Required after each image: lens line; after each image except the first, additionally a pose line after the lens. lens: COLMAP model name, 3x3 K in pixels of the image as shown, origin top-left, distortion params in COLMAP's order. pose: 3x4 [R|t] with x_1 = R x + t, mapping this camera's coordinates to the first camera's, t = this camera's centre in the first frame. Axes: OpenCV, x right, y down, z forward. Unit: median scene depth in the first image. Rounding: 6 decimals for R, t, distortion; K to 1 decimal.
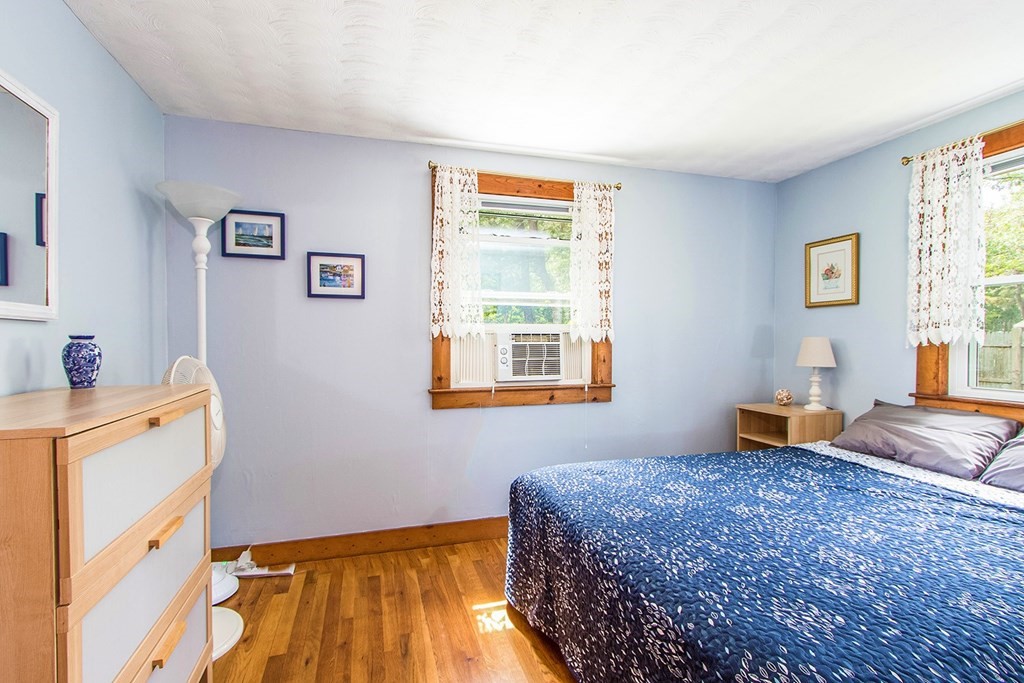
lens RADIAL K [[476.3, 0, 502.2], [0, 476.3, 342.3], [0, 0, 1]] dist [0.004899, -0.001721]
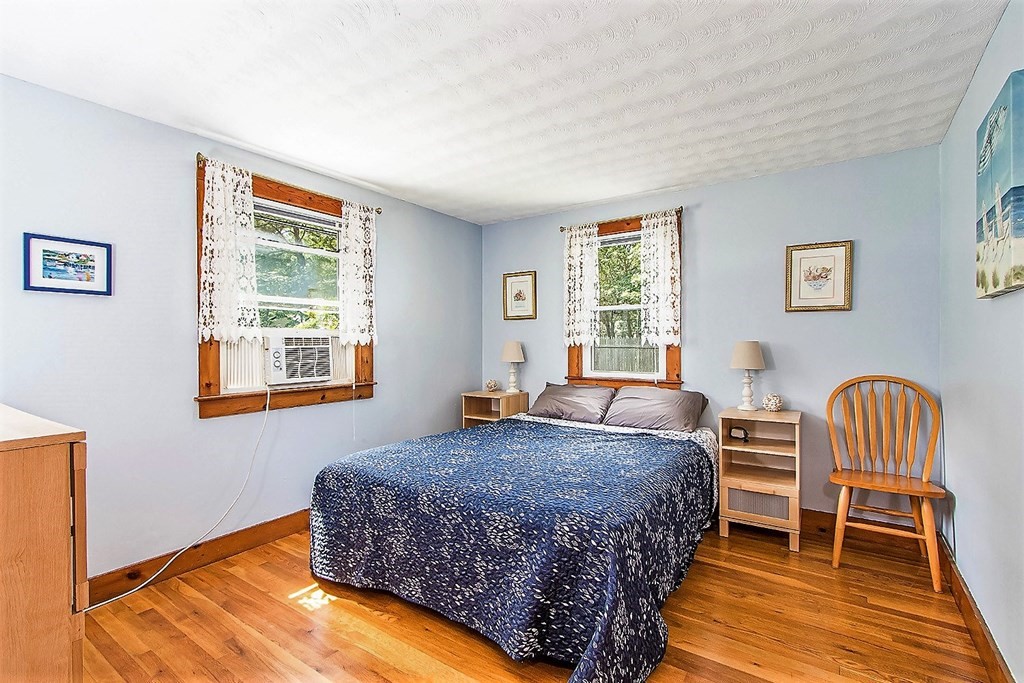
lens RADIAL K [[476.3, 0, 507.8], [0, 476.3, 337.0], [0, 0, 1]] dist [0.004899, -0.001721]
pose [[0.780740, 0.005824, 0.624829, -0.274304], [0.005871, 0.999844, -0.016656, 0.000736], [-0.624829, 0.016673, 0.780584, -0.110511]]
